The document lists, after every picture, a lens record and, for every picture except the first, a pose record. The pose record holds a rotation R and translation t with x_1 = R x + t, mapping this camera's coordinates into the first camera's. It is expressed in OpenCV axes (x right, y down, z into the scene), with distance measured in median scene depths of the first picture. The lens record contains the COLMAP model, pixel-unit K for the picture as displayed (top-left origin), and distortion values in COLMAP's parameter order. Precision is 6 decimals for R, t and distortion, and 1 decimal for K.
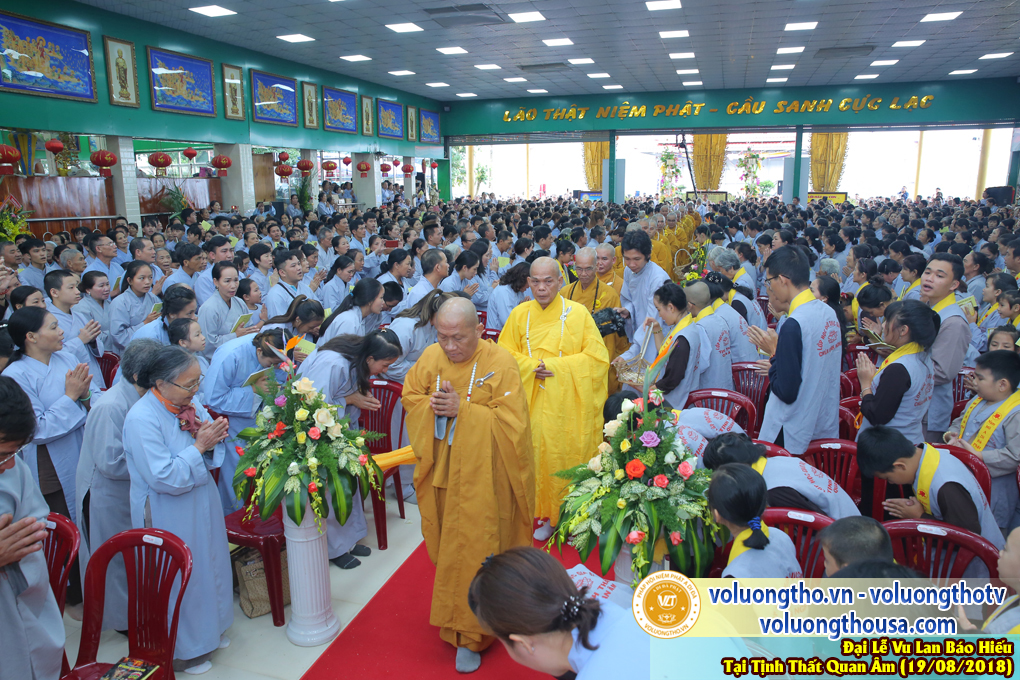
lens RADIAL K [[697.5, 0, 506.4], [0, 697.5, 338.1], [0, 0, 1]] dist [-0.108613, 0.088358]
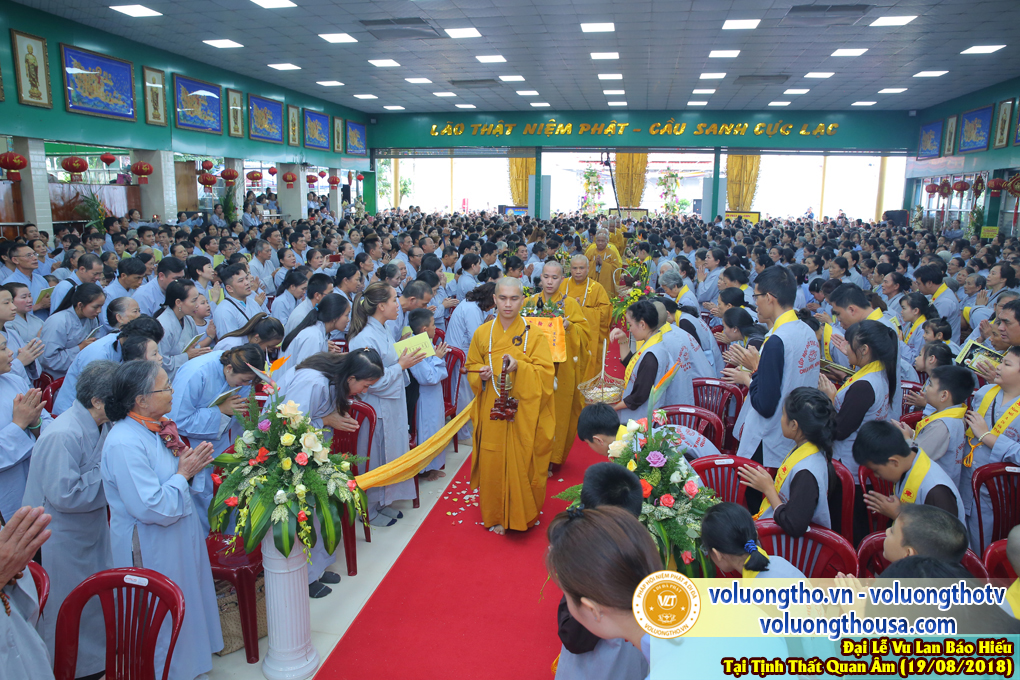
lens RADIAL K [[696.0, 0, 506.5], [0, 696.0, 337.8], [0, 0, 1]] dist [-0.109221, 0.087435]
pose [[0.993050, -0.000527, 0.117689, -0.019976], [0.002790, 0.999814, -0.019057, -0.001907], [-0.117657, 0.019253, 0.992868, 0.003888]]
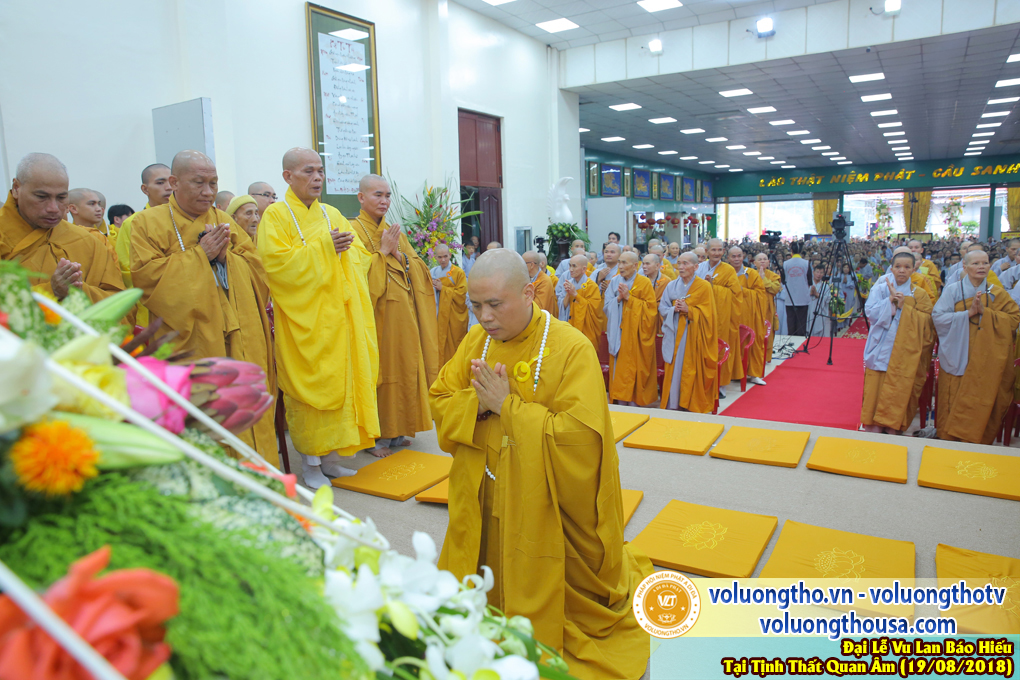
lens RADIAL K [[697.5, 0, 506.4], [0, 697.5, 338.1], [0, 0, 1]] dist [-0.108613, 0.088358]
pose [[0.968229, 0.016080, -0.249546, -0.233034], [-0.030798, 0.998001, -0.055189, 0.137942], [0.248160, 0.061121, 0.966789, -0.723063]]
